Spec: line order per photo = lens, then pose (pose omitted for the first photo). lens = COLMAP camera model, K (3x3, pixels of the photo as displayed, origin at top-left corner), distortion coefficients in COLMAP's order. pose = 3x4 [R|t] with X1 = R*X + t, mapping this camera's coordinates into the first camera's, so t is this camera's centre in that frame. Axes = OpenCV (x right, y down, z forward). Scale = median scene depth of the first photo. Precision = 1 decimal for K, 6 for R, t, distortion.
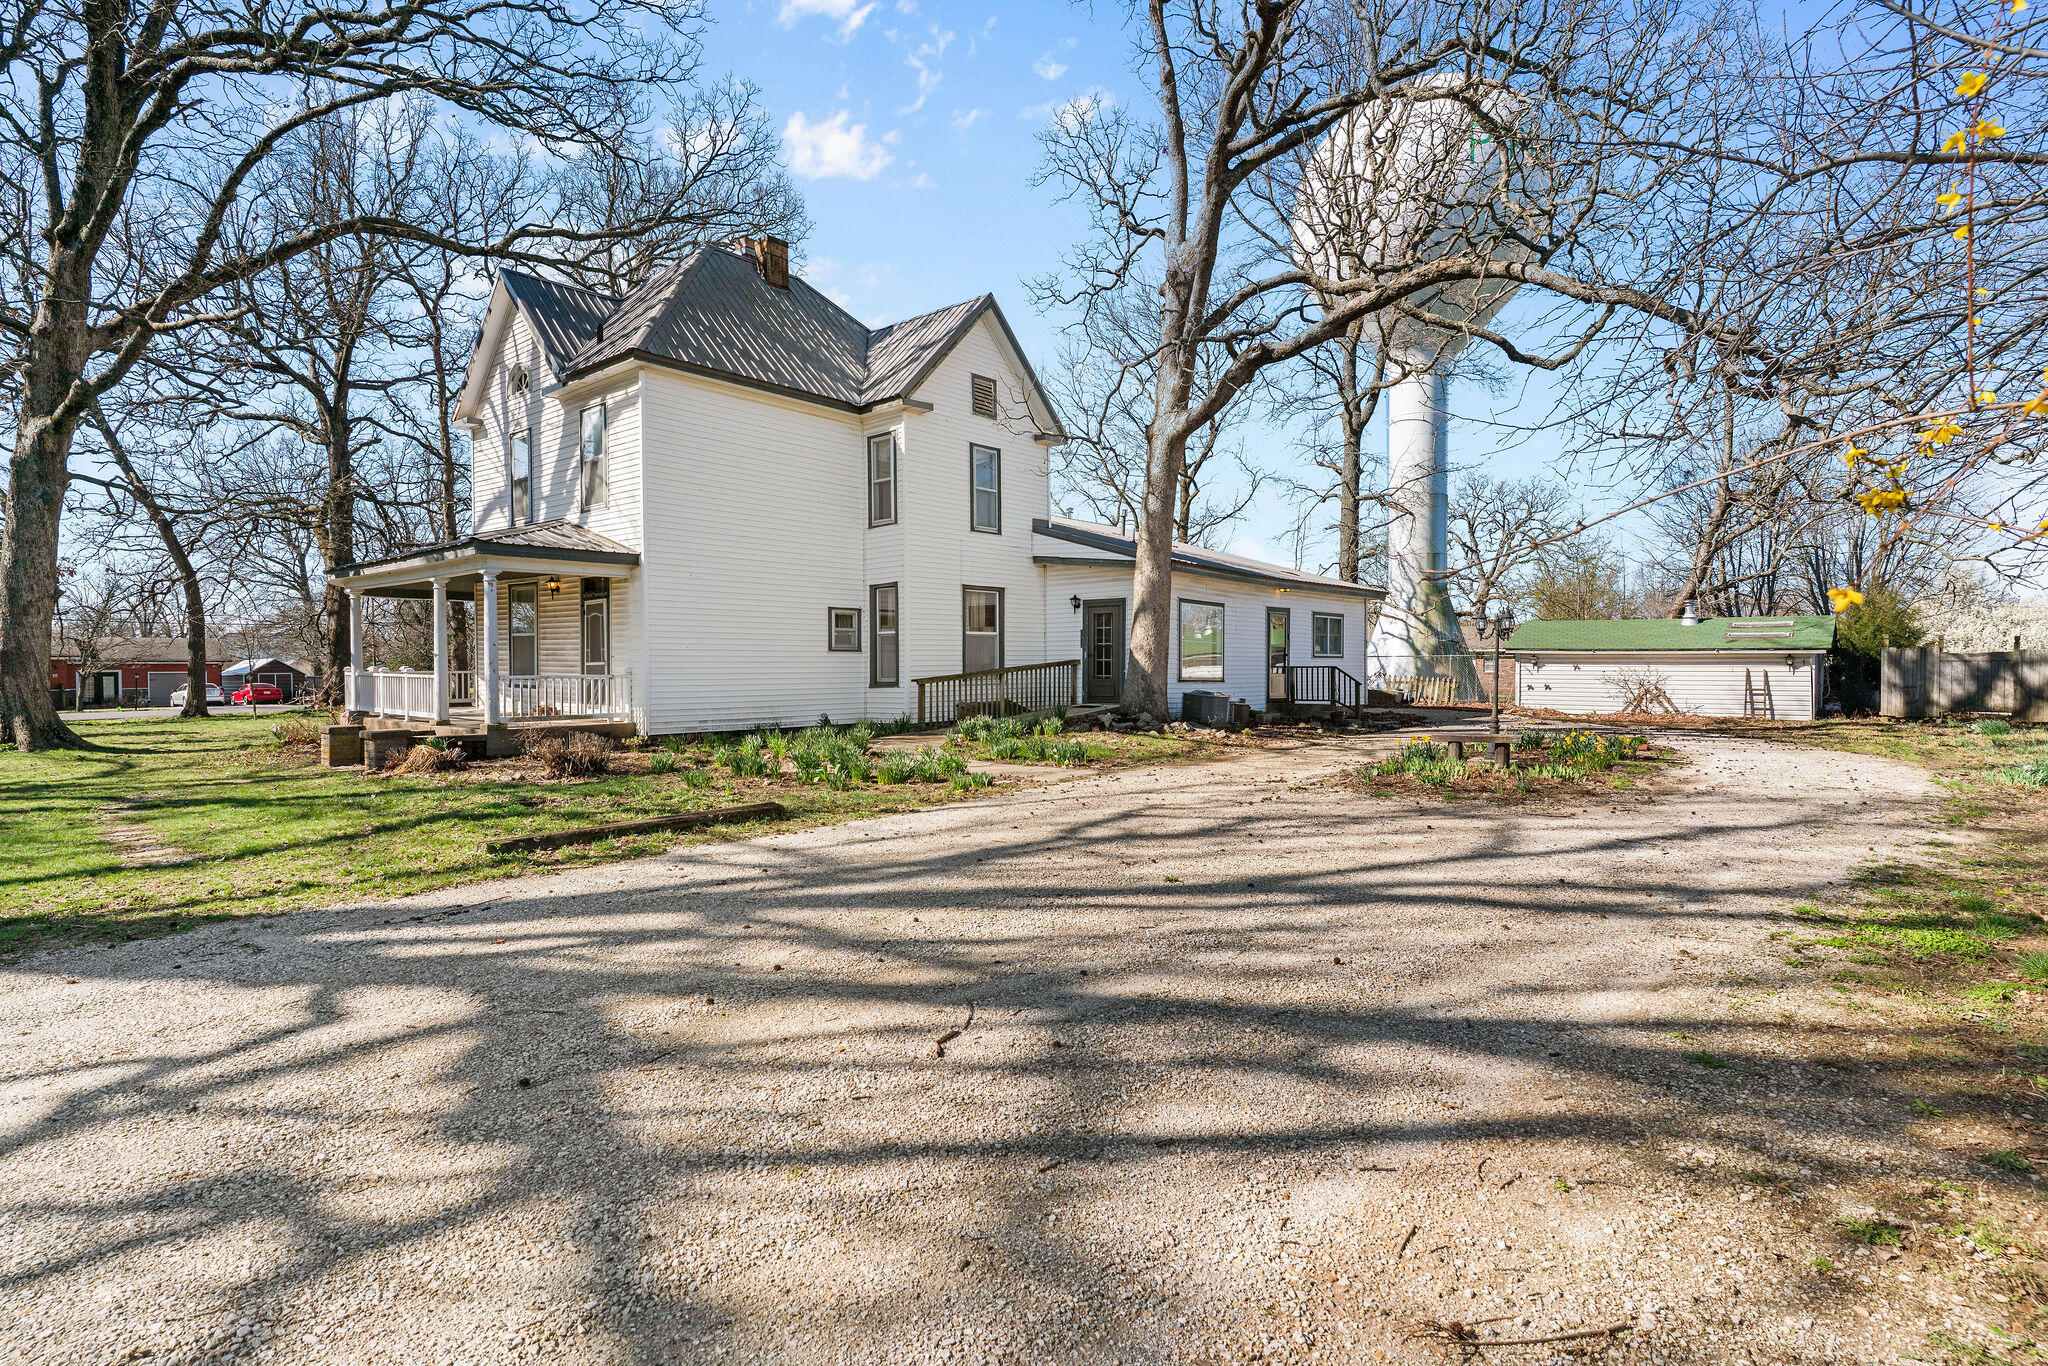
lens RADIAL K [[1033.7, 0, 1024.0], [0, 1033.7, 683.0], [0, 0, 1]] dist [-0.000697, 0.000072]
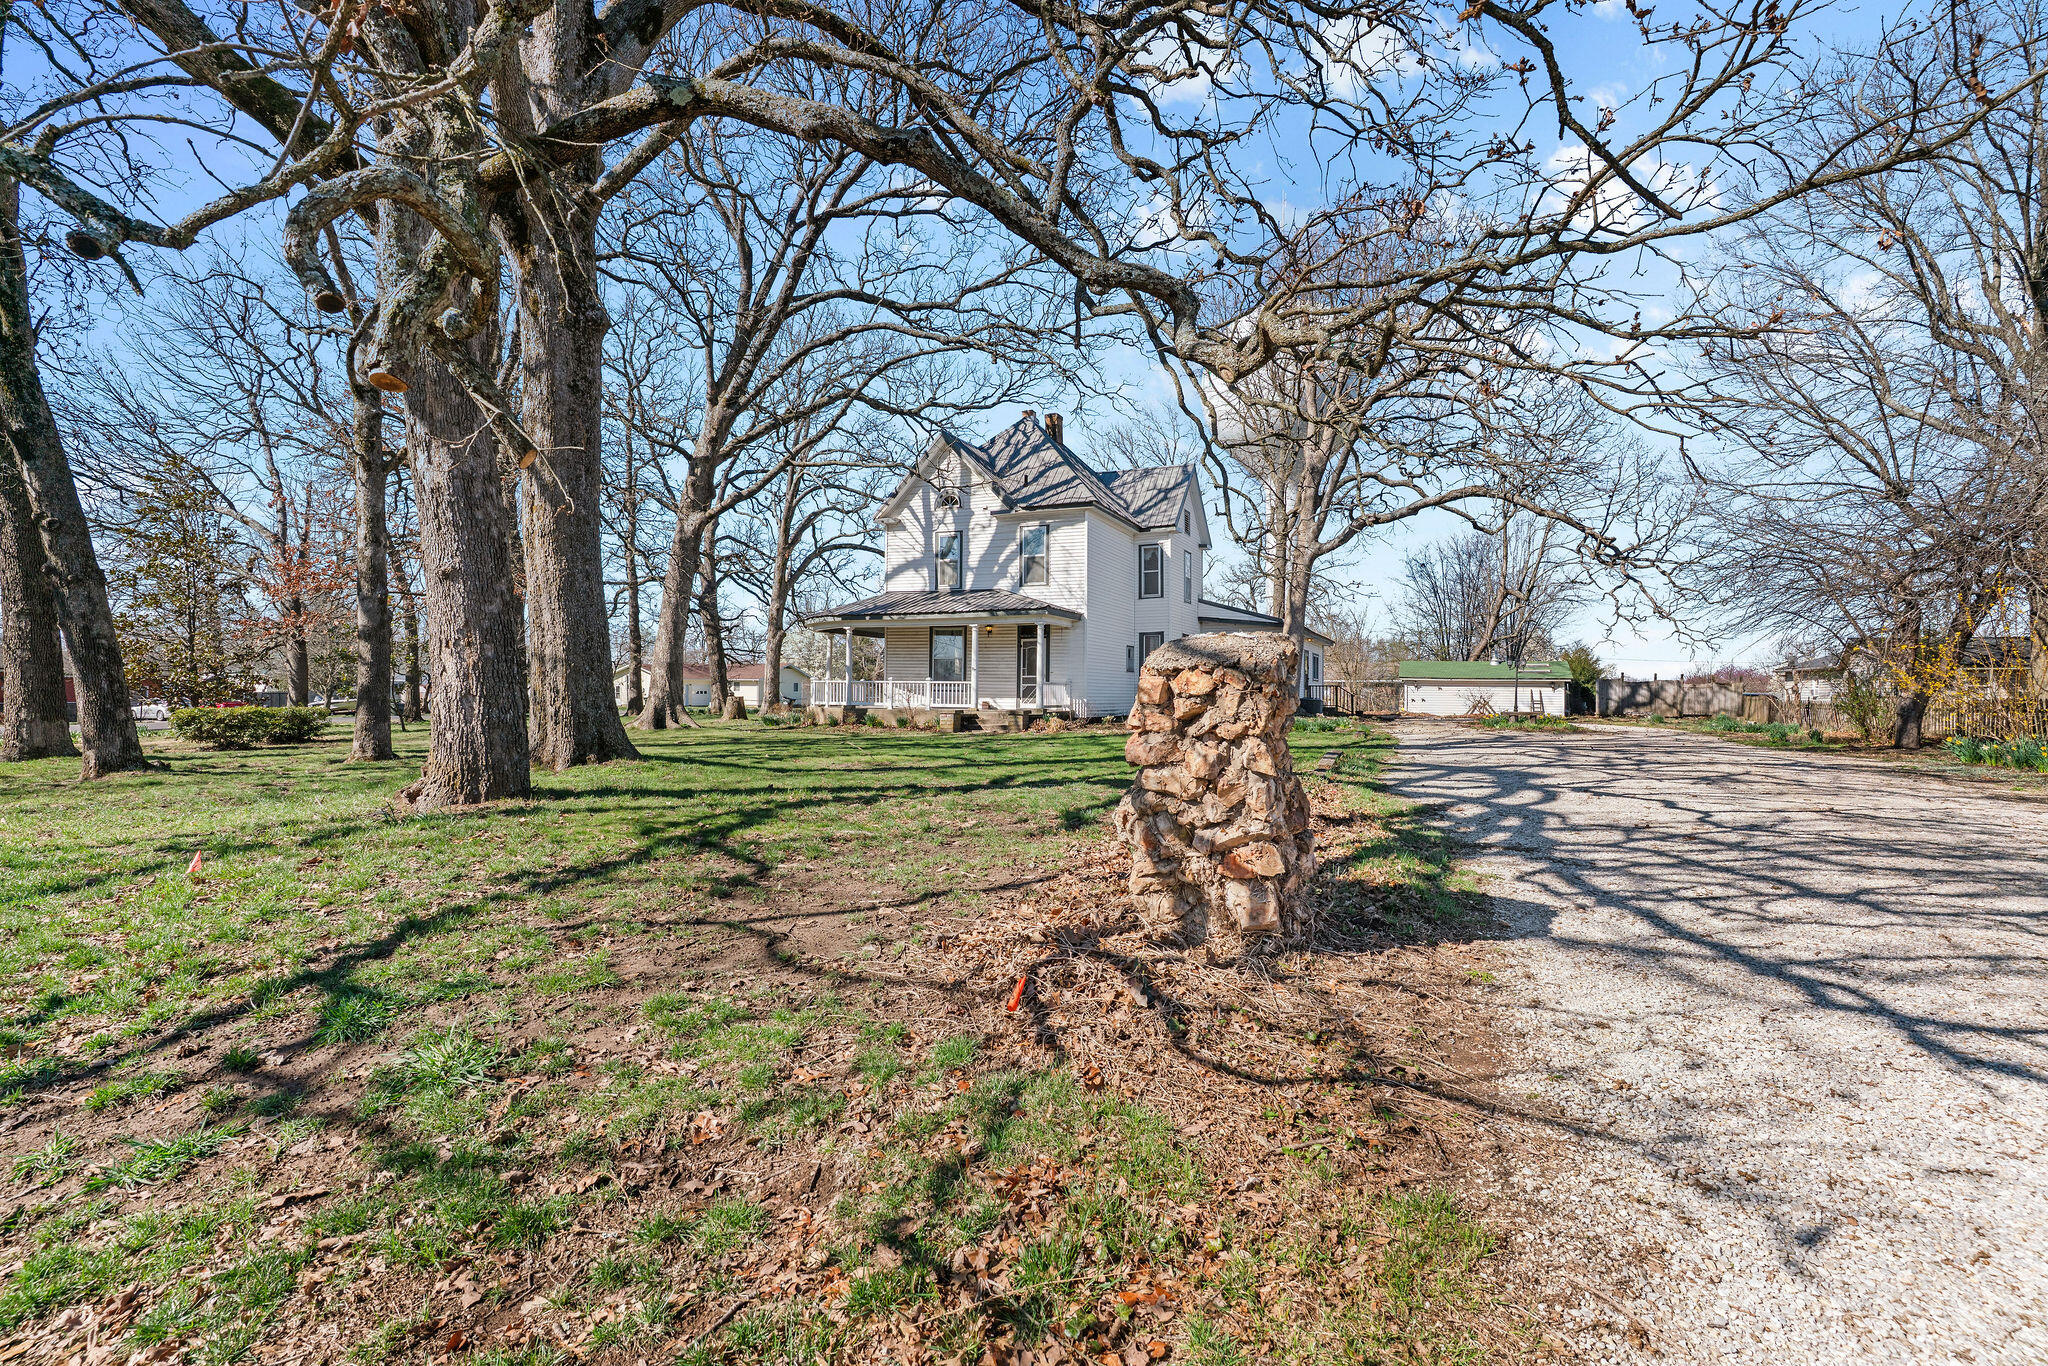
lens RADIAL K [[975.1, 0, 1024.0], [0, 975.1, 683.0], [0, 0, 1]] dist [0.001564, 0.000102]
pose [[0.956516, 0.012636, 0.291406, -0.811809], [-0.004374, 0.999570, -0.028987, 0.035198], [-0.291647, 0.026452, 0.956160, -0.474009]]
